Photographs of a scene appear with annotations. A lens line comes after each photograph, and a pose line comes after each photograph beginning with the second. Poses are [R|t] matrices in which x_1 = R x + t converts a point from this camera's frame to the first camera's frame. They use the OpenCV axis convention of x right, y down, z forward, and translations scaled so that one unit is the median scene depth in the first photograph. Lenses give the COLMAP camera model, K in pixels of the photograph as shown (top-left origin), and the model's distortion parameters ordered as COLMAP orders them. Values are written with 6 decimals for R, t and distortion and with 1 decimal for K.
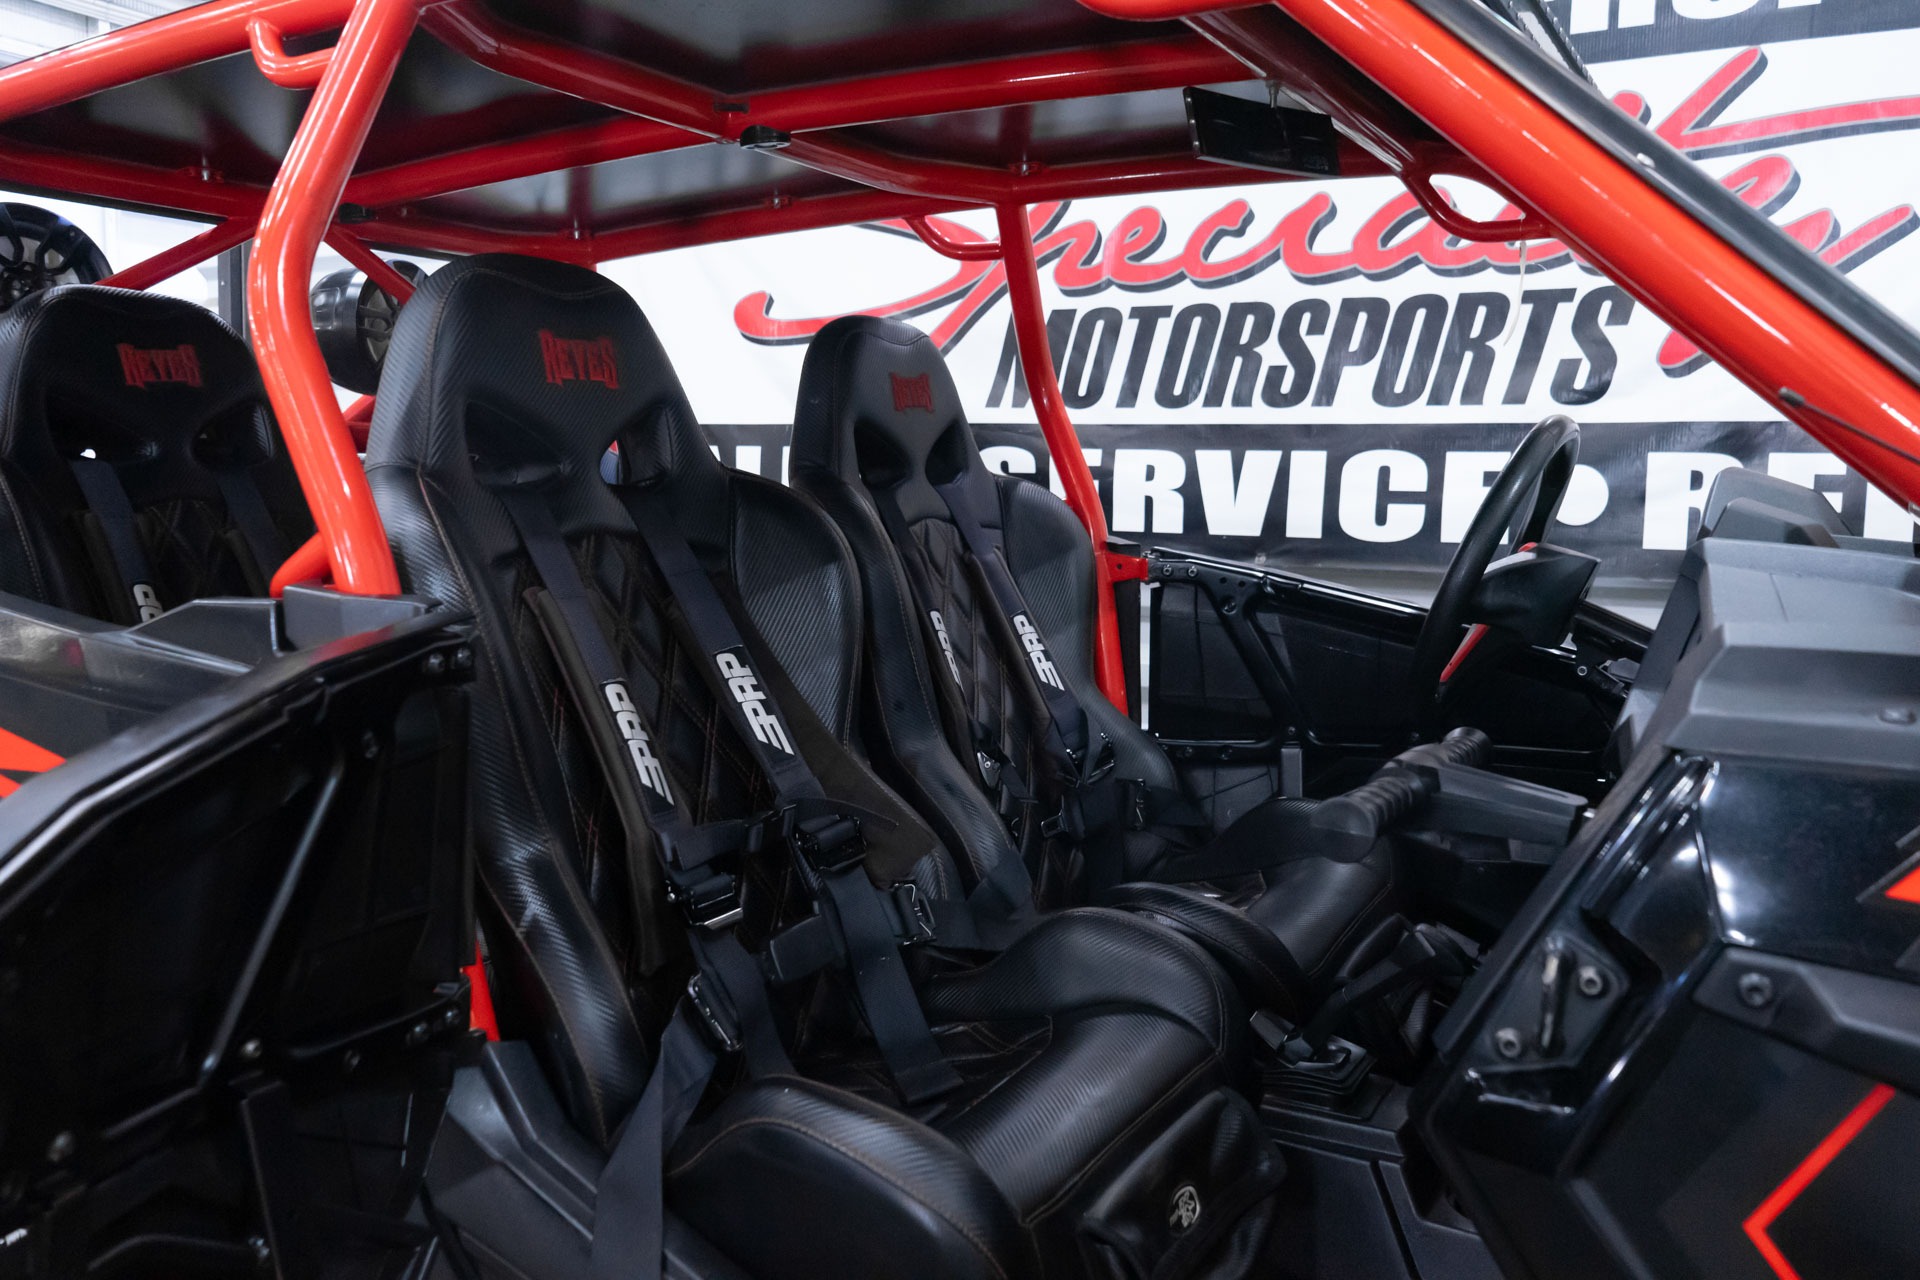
lens RADIAL K [[1536.1, 0, 965.2], [0, 1536.1, 632.6], [0, 0, 1]] dist [-0.012740, 0.012140]
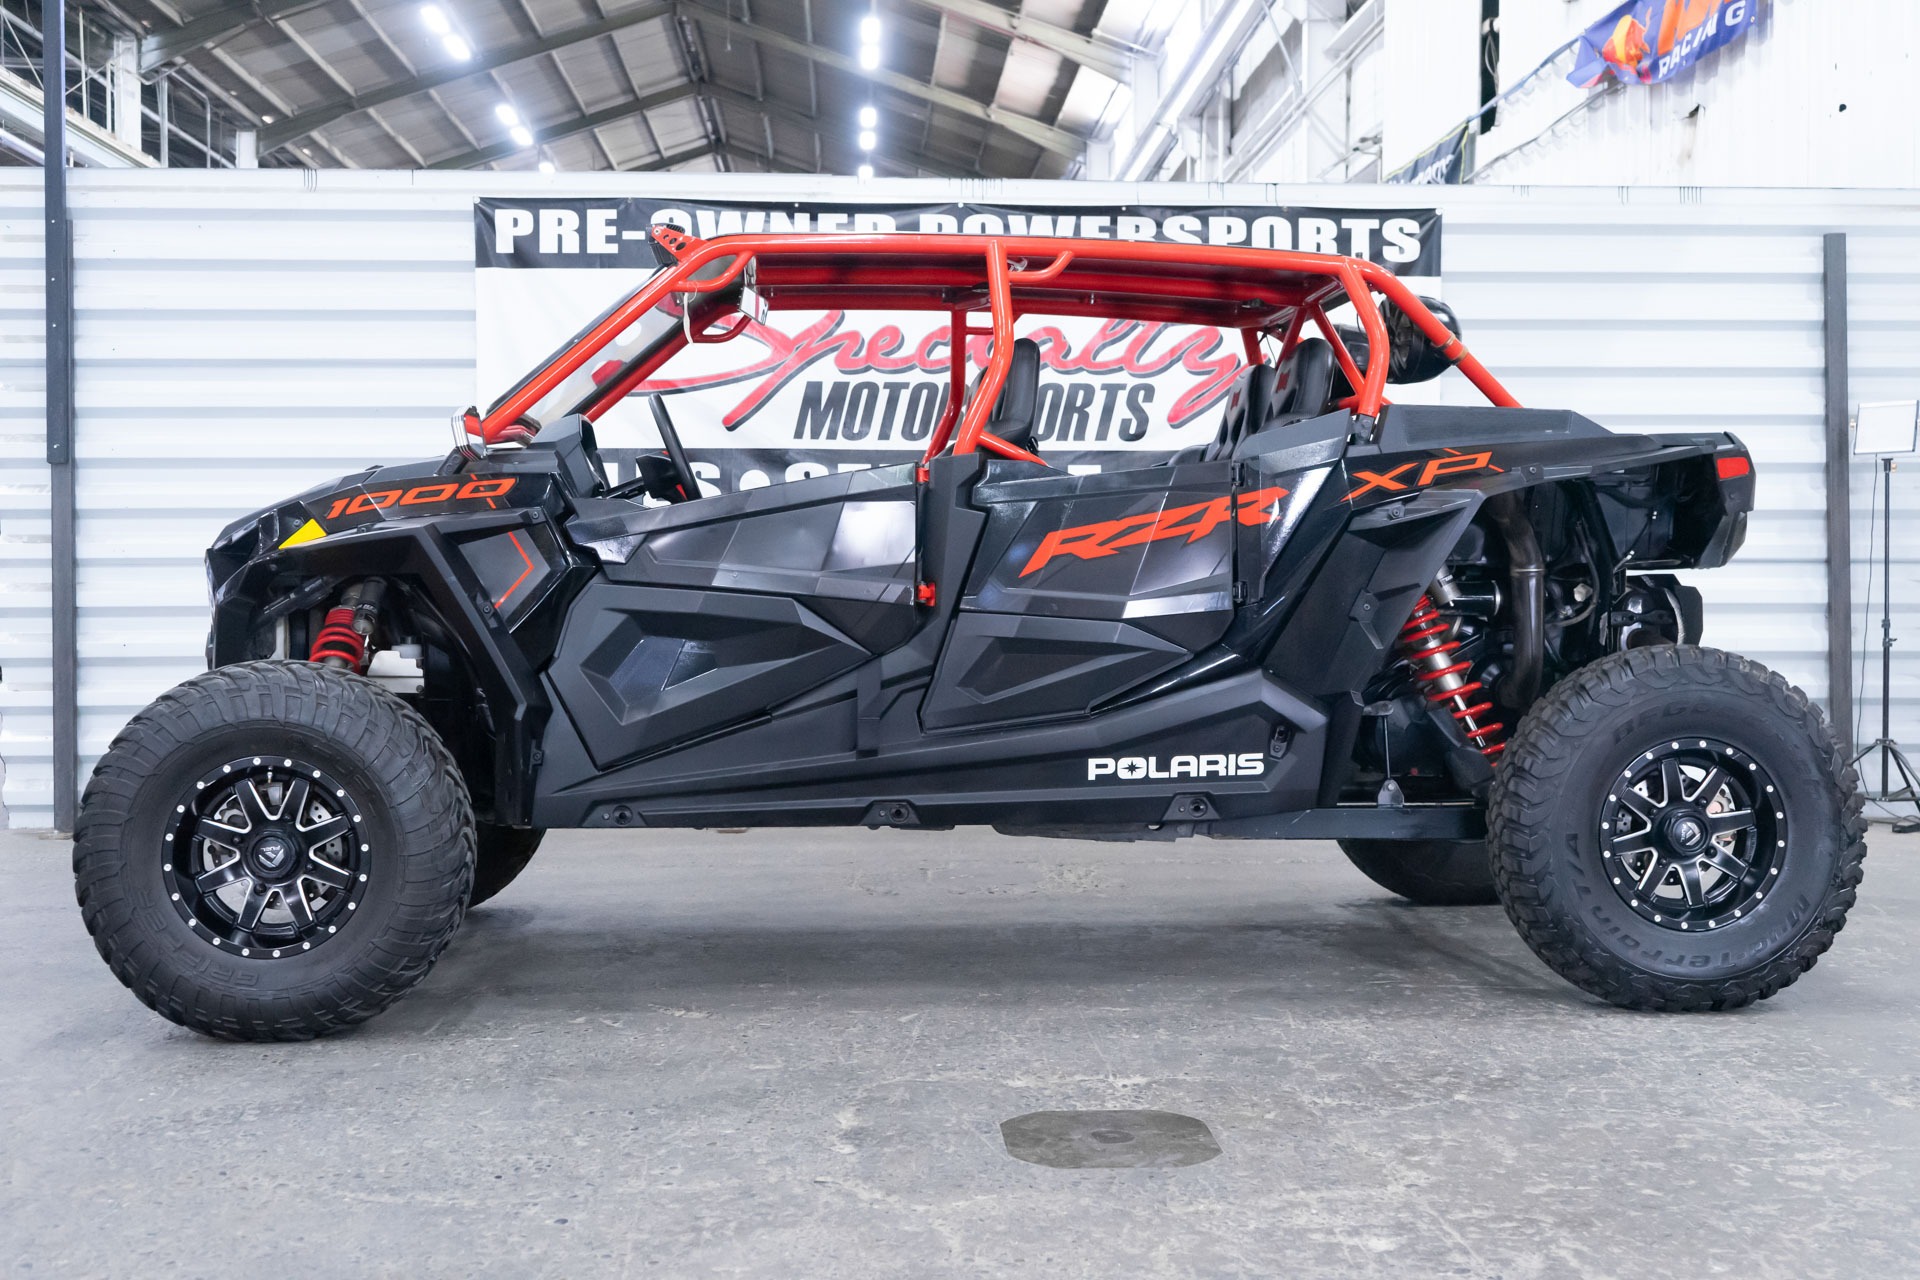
lens RADIAL K [[2107.4, 0, 966.0], [0, 2107.4, 636.6], [0, 0, 1]] dist [0.004885, 0.018123]
pose [[0.844073, -0.029675, 0.535406, -1.169984], [0.067219, 0.996447, -0.050742, 0.213150], [-0.531998, 0.078819, 0.843069, -1.095351]]
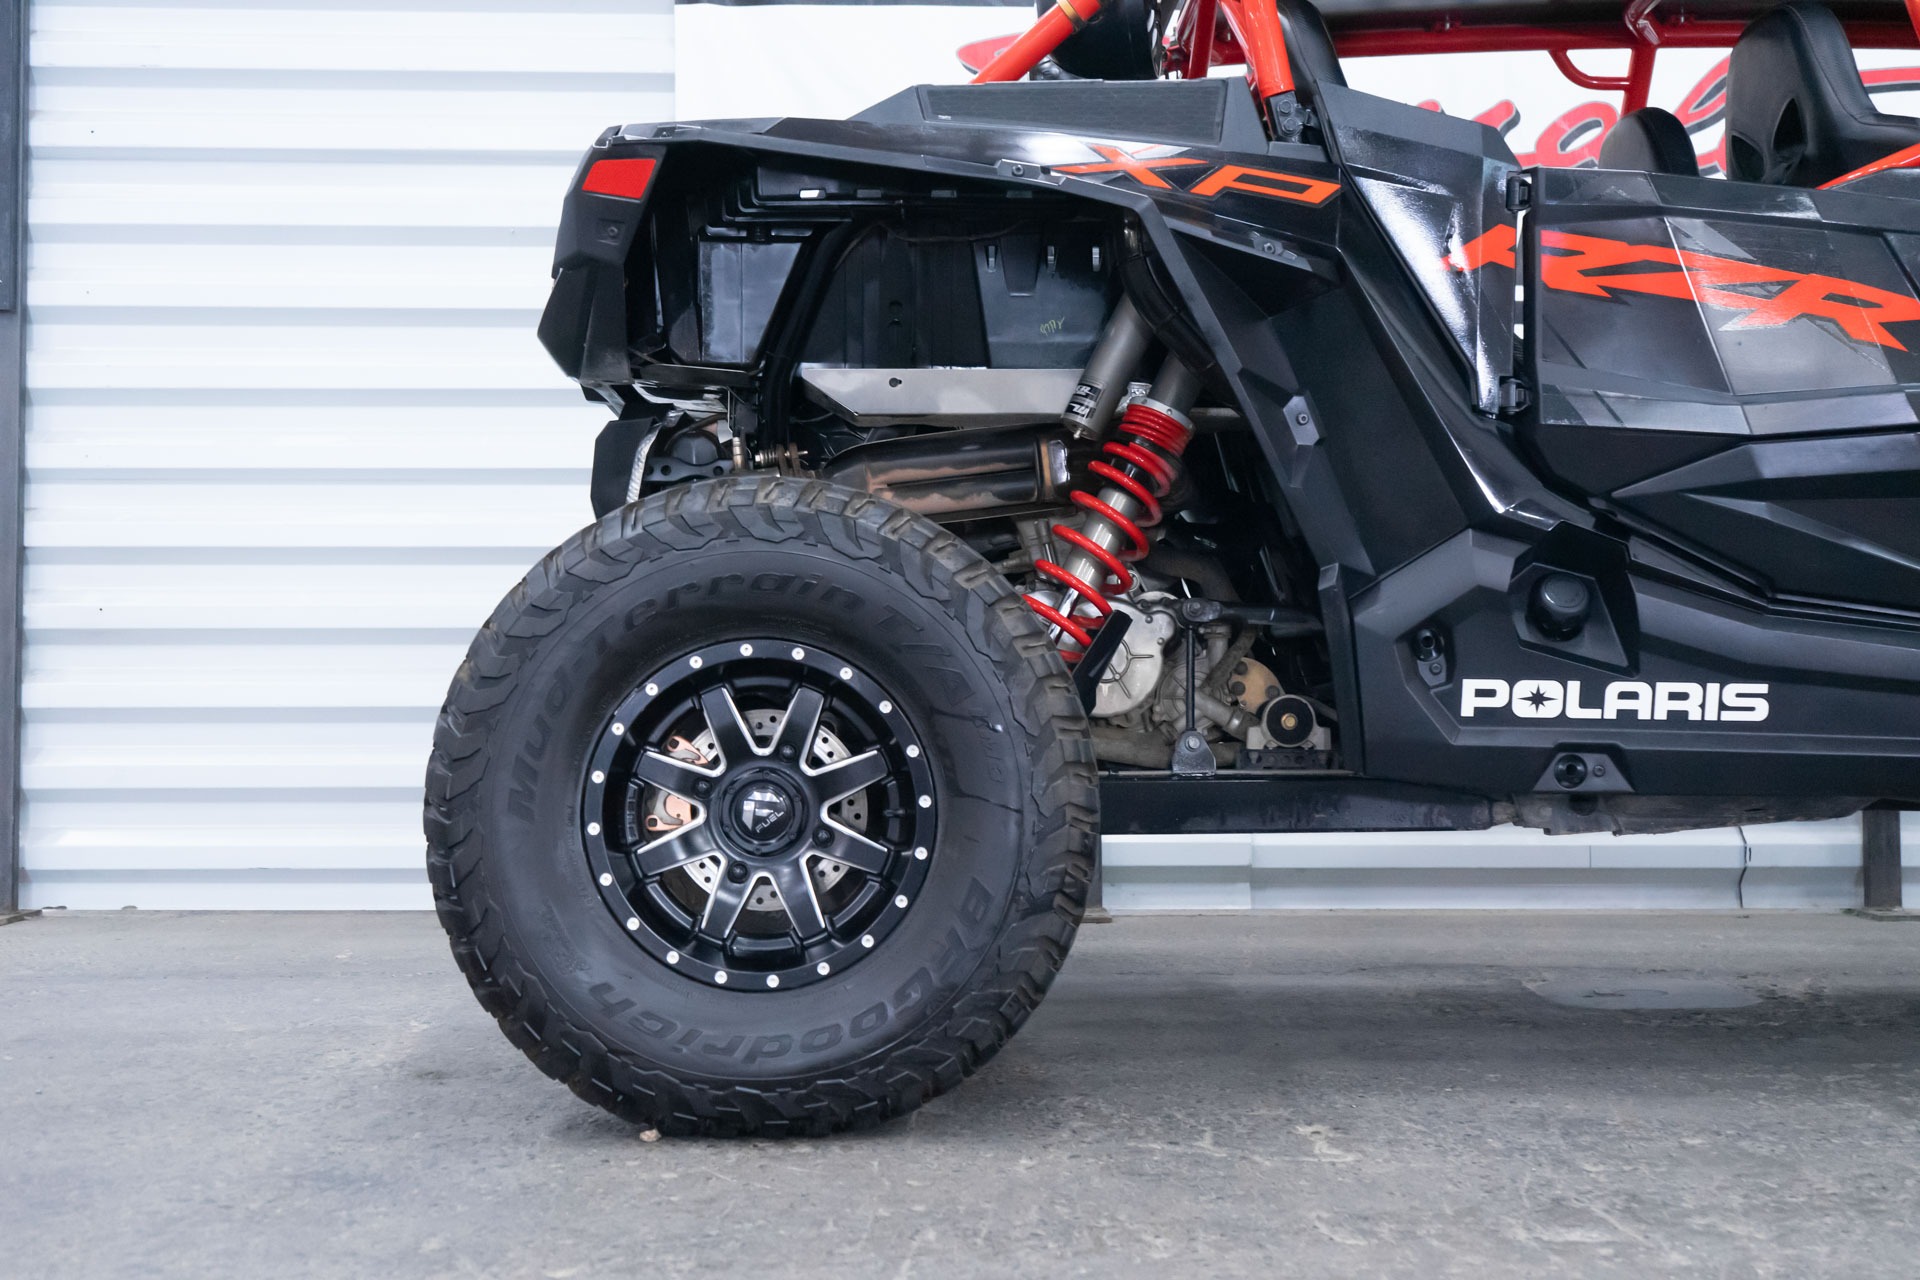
lens RADIAL K [[2333.5, 0, 967.9], [0, 2333.5, 634.4], [0, 0, 1]] dist [0.013342, 0.039756]
pose [[0.856361, -0.002537, 0.516371, -1.012406], [0.061981, 0.993263, -0.097912, 0.252907], [-0.512644, 0.115853, 0.850749, -0.226201]]
